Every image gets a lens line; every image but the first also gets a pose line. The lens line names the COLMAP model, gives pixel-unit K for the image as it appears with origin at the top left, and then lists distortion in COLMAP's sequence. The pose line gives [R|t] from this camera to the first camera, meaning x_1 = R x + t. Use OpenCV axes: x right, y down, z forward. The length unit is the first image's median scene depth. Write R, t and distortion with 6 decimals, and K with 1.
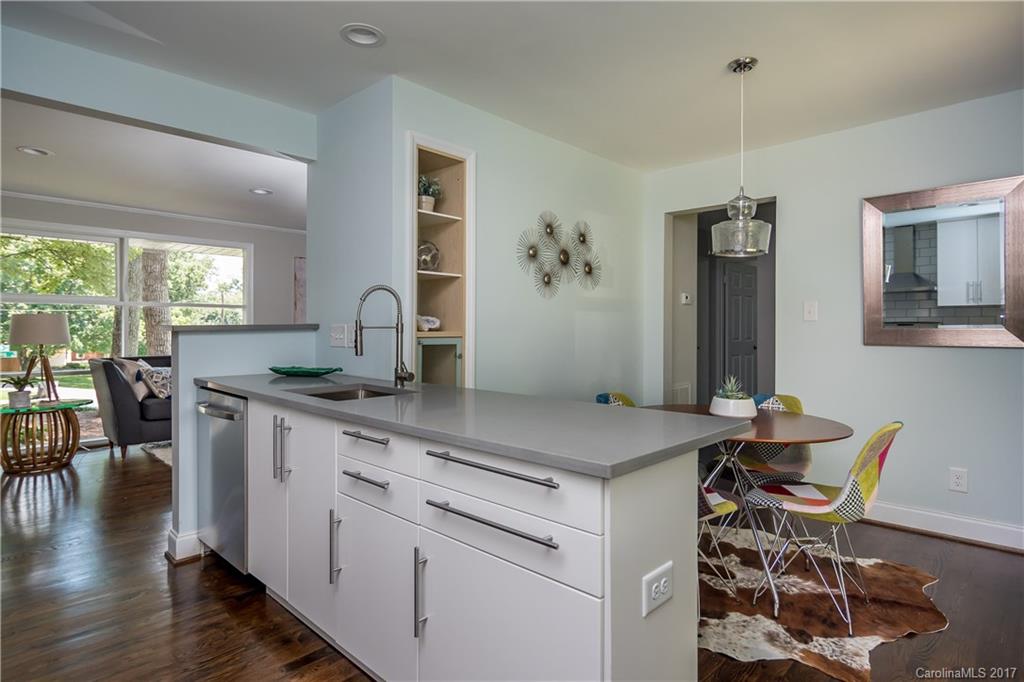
lens RADIAL K [[555.1, 0, 513.4], [0, 555.1, 326.3], [0, 0, 1]] dist [0.000513, 0.001909]
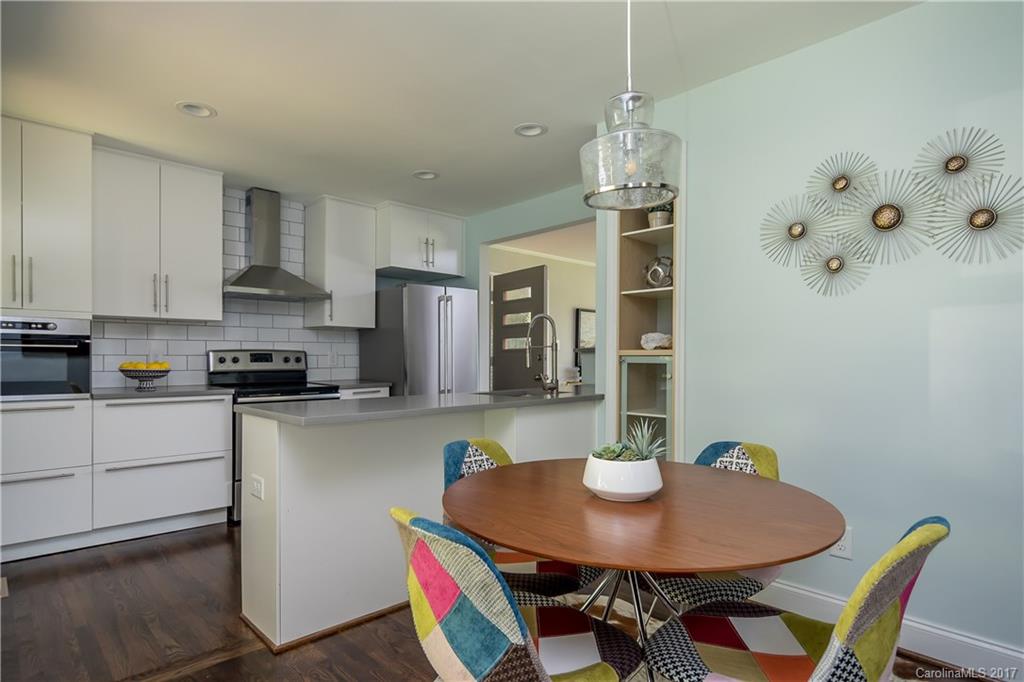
lens RADIAL K [[559.5, 0, 501.0], [0, 559.5, 355.5], [0, 0, 1]] dist [-0.000272, 0.000301]
pose [[-0.052043, -0.004719, -0.998634, 0.703320], [0.005007, 0.999975, -0.004986, 0.018737], [0.998632, -0.005260, -0.052018, 0.650604]]
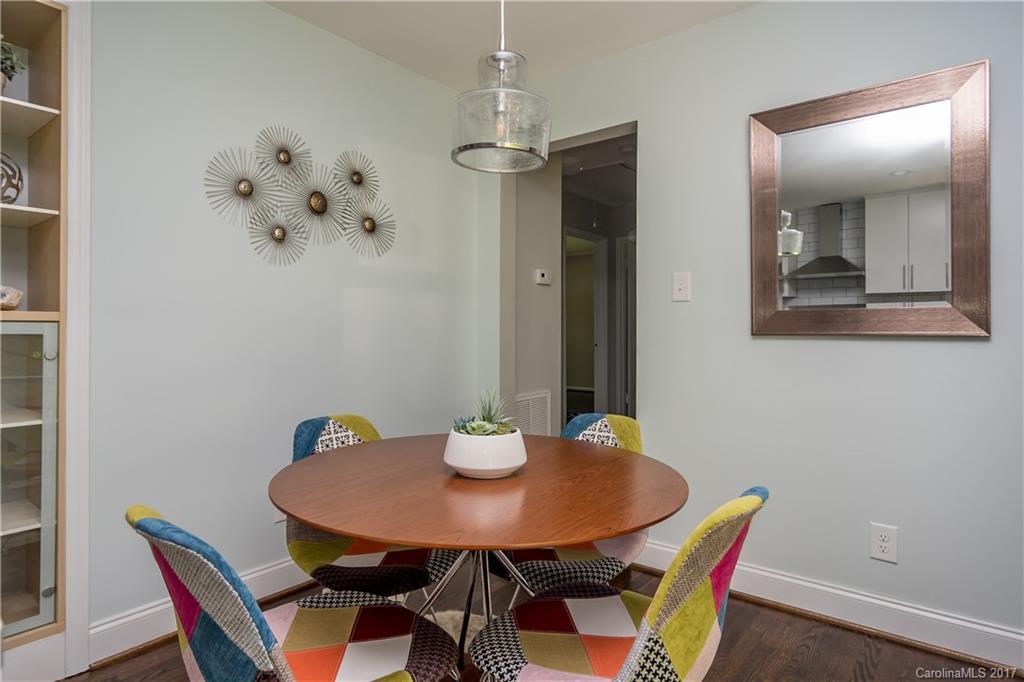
lens RADIAL K [[568.9, 0, 514.7], [0, 568.9, 322.8], [0, 0, 1]] dist [0.005155, -0.000814]
pose [[0.995764, -0.001767, 0.091934, 0.267119], [0.002063, 0.999993, -0.003133, 0.018913], [-0.091928, 0.003309, 0.995760, 0.324124]]
